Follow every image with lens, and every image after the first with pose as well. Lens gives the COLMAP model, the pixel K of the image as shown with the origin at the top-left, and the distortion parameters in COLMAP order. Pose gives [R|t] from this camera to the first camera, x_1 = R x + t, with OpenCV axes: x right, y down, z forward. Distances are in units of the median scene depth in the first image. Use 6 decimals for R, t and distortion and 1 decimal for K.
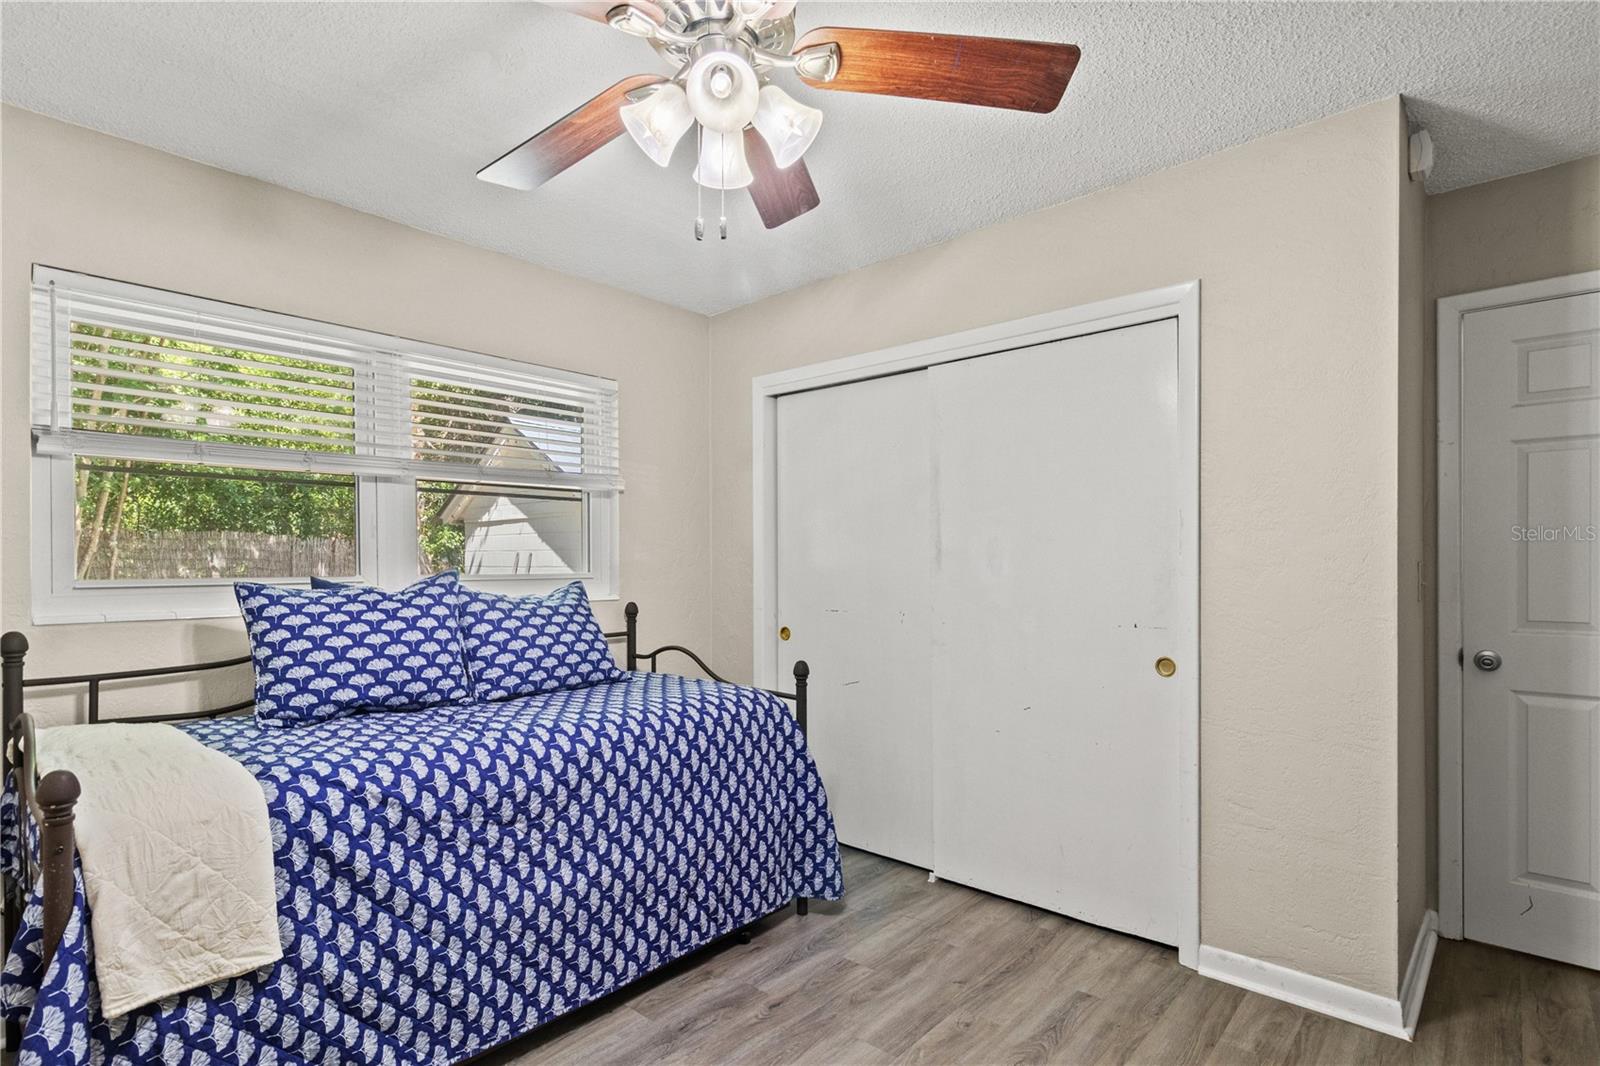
lens RADIAL K [[759.7, 0, 811.2], [0, 759.7, 548.1], [0, 0, 1]] dist [-0.000231, 0.000624]
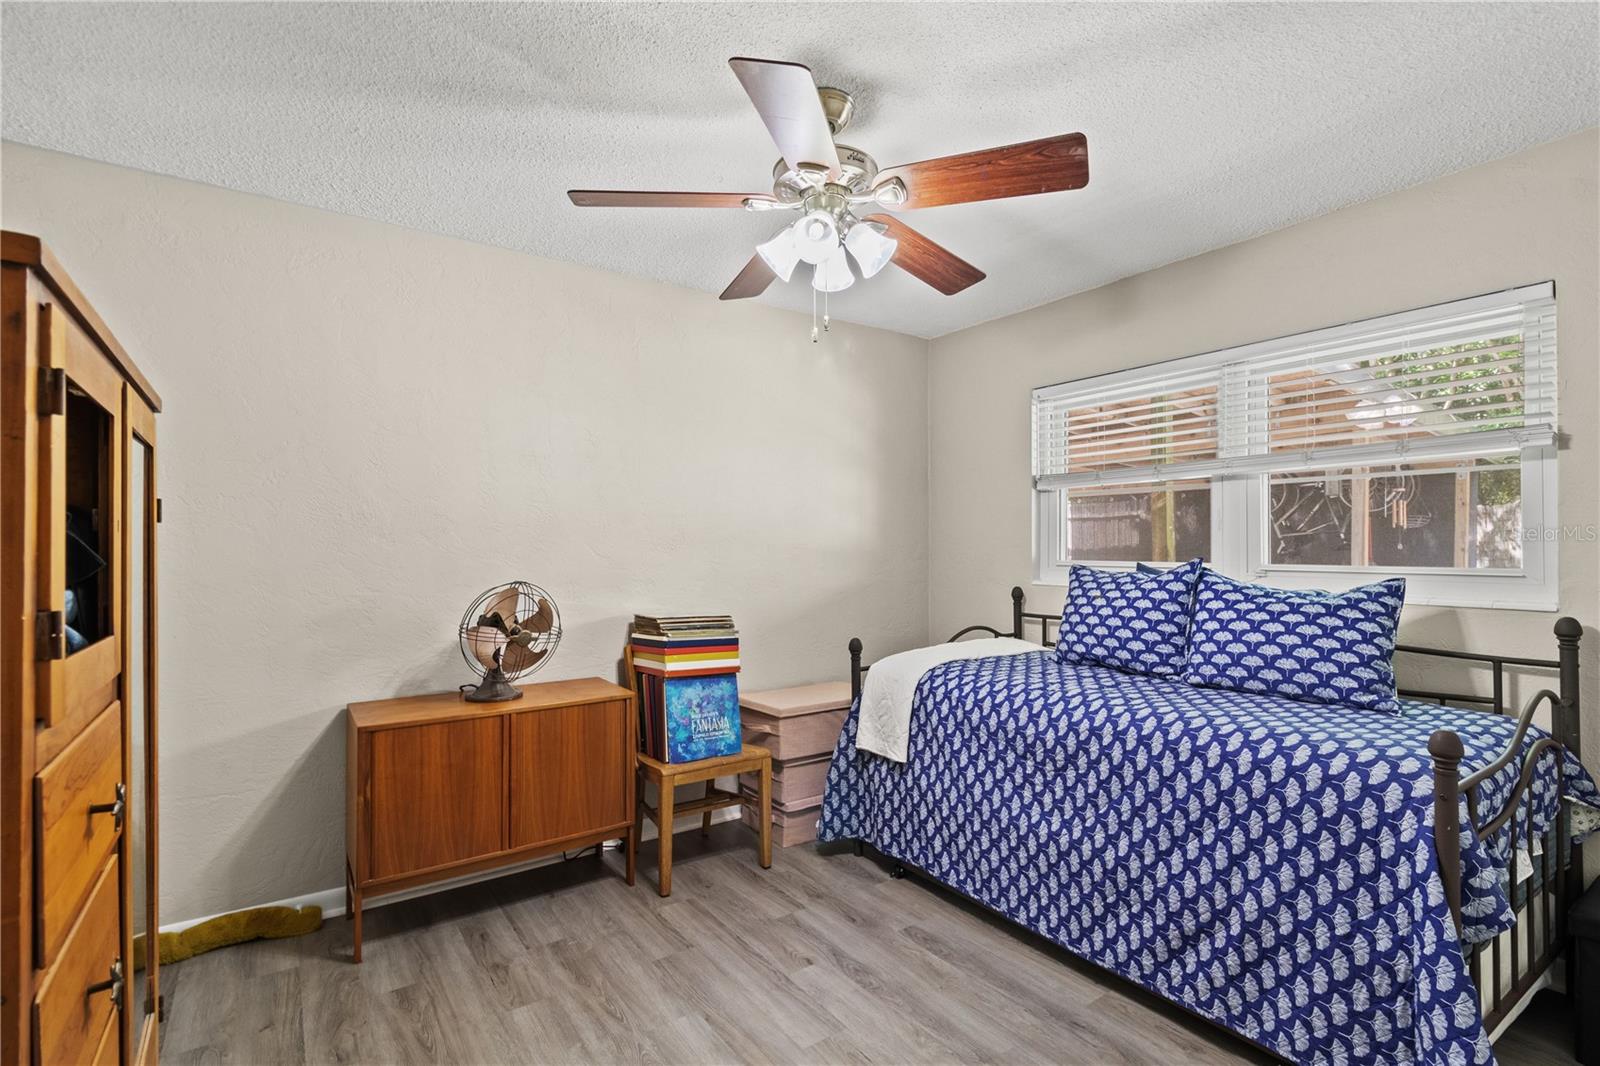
lens RADIAL K [[759.7, 0, 811.2], [0, 759.7, 548.1], [0, 0, 1]] dist [-0.000231, 0.000624]
pose [[-0.209814, 0.001732, -0.977740, 0.929886], [0.009273, 0.999957, -0.000218, 0.008398], [0.977697, -0.009112, -0.209821, 0.928830]]
